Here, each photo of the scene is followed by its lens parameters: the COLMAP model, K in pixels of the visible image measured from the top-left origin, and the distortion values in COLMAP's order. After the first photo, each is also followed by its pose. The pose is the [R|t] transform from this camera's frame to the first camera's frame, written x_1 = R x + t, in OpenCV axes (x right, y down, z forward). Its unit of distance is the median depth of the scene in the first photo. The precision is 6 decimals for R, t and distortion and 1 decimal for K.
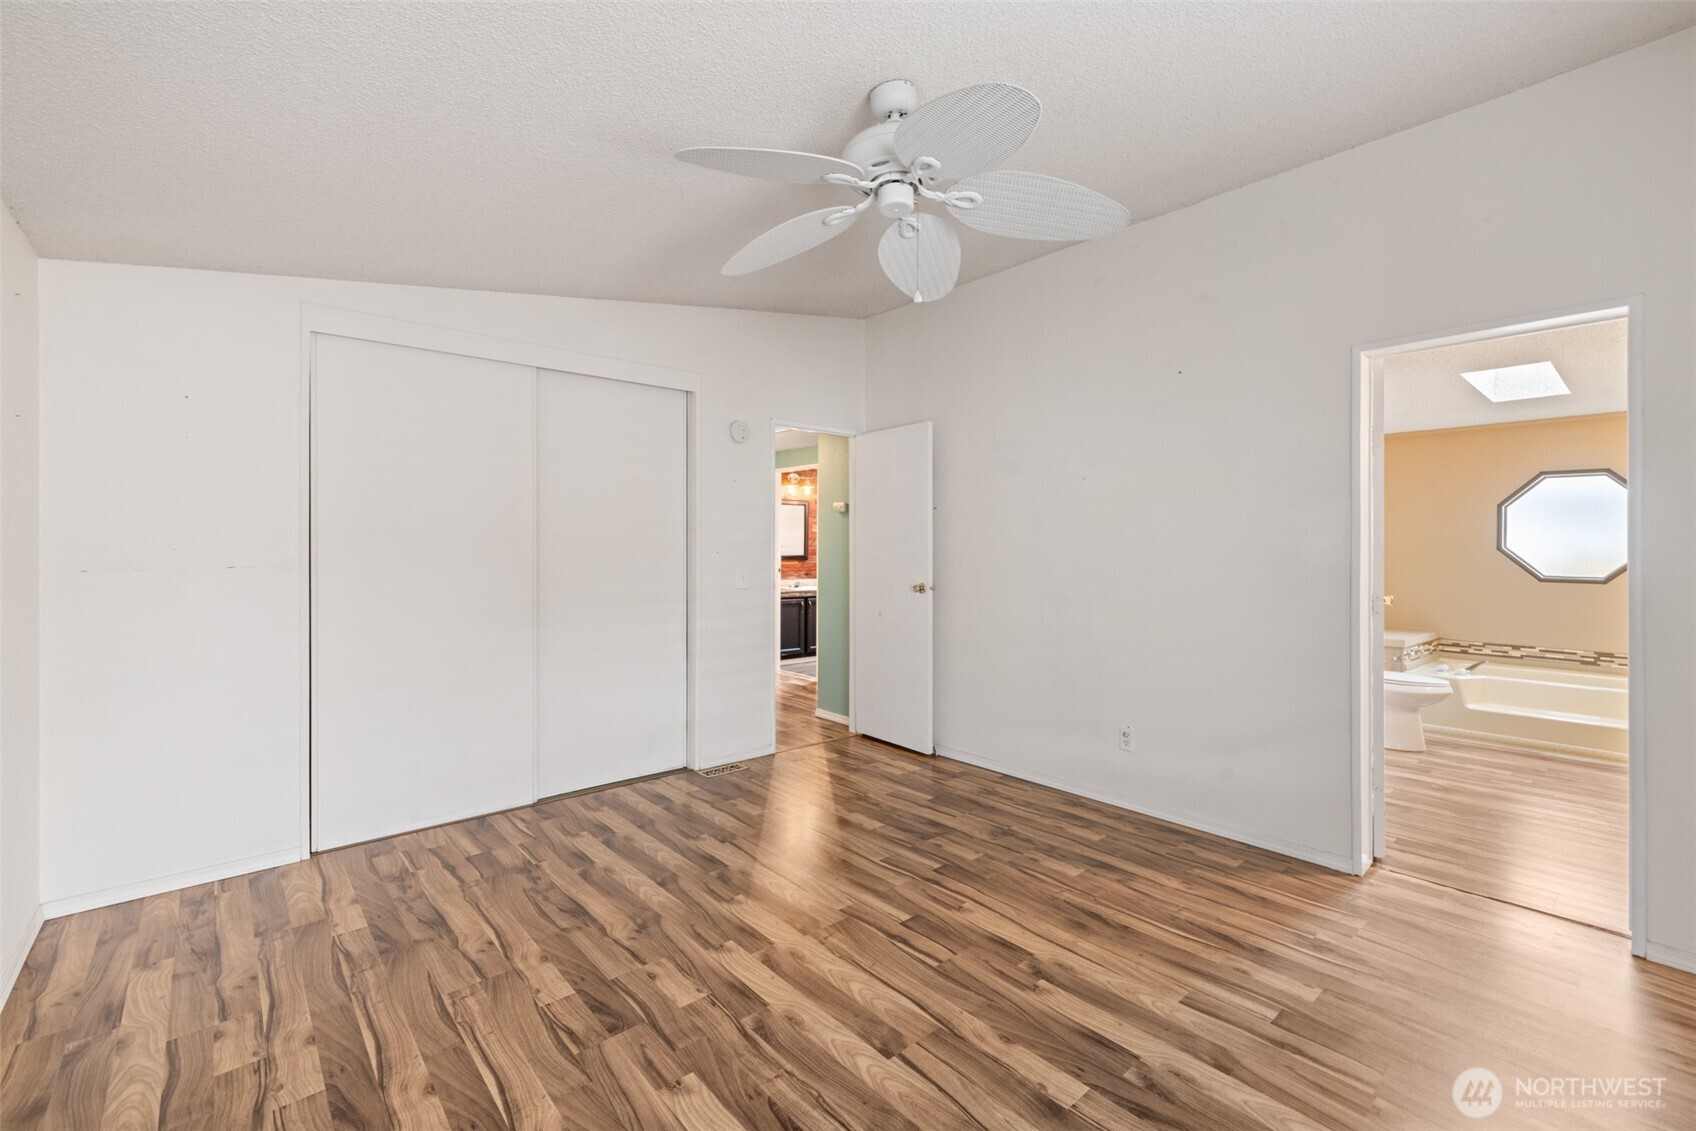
lens RADIAL K [[709.1, 0, 844.3], [0, 709.1, 559.6], [0, 0, 1]] dist [0.003537, 0.000690]
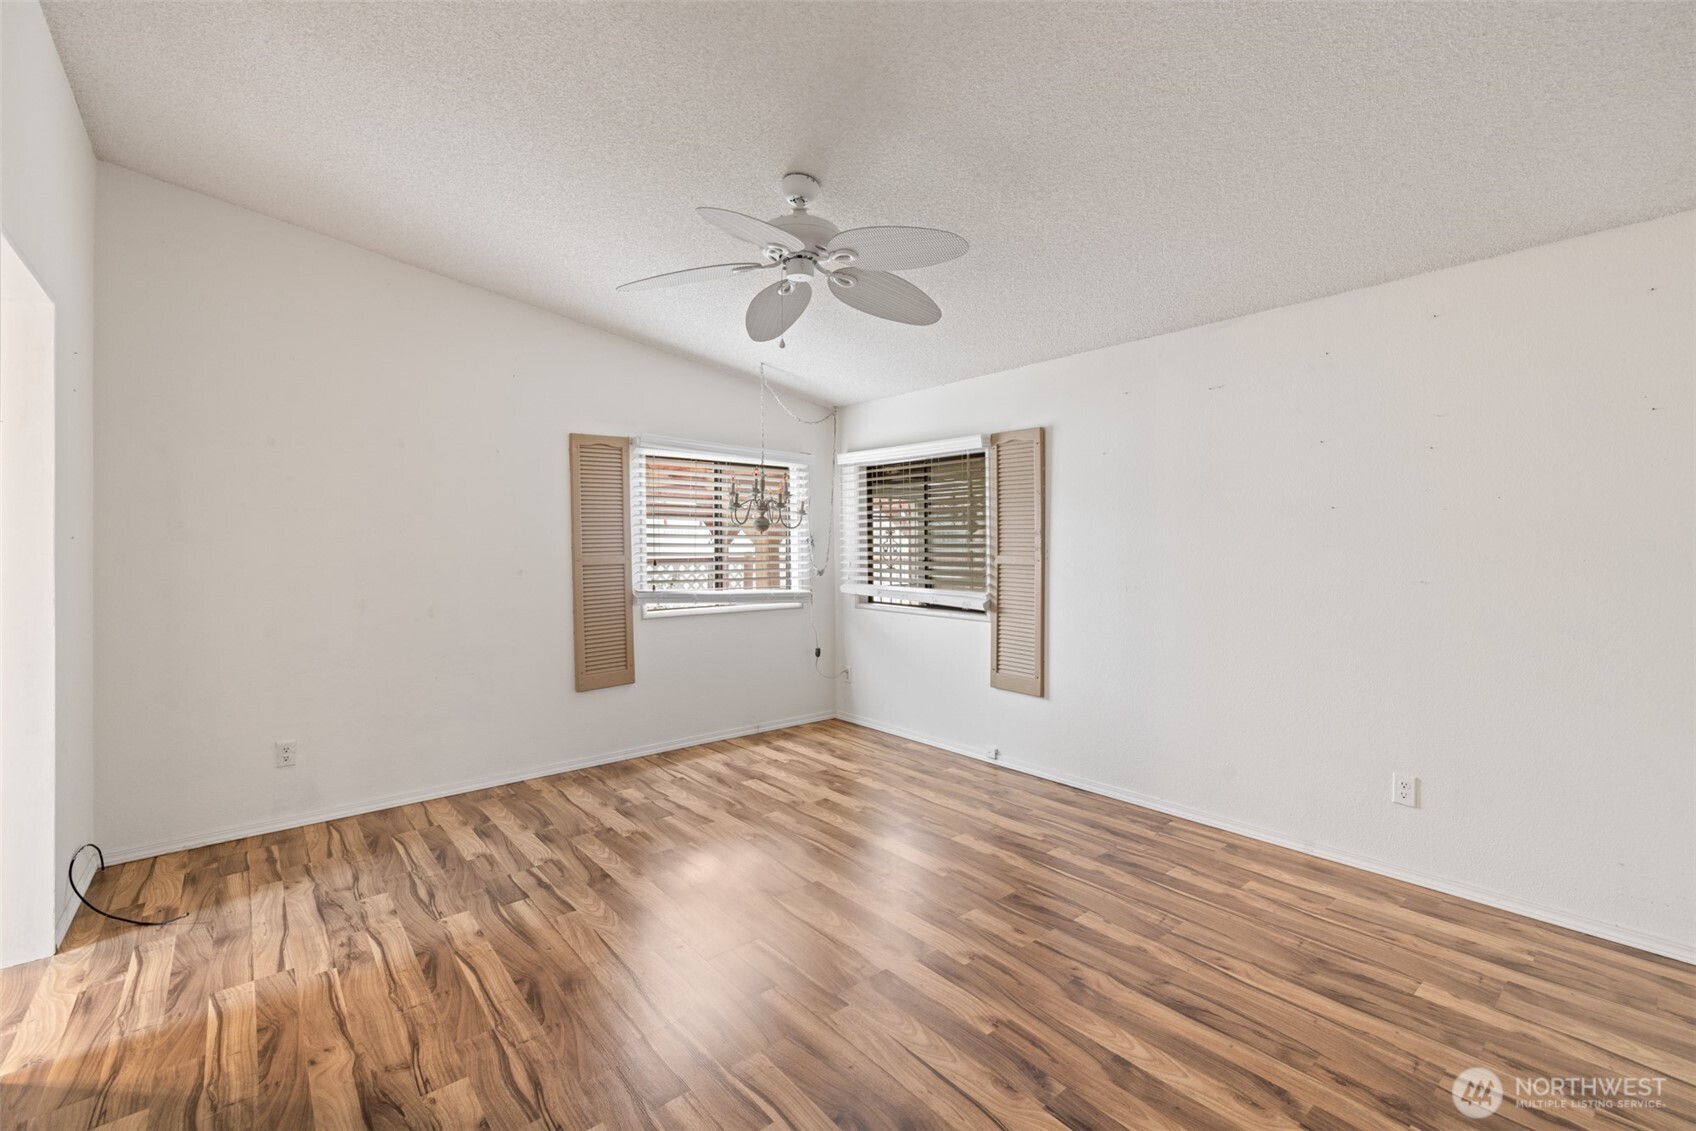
lens RADIAL K [[709.1, 0, 847.5], [0, 709.1, 556.6], [0, 0, 1]] dist [0.003537, 0.000690]
pose [[-0.999825, 0.002934, 0.018490, -0.023765], [0.003518, 0.999493, 0.031636, -0.027147], [-0.018388, 0.031695, -0.999328, 1.884111]]
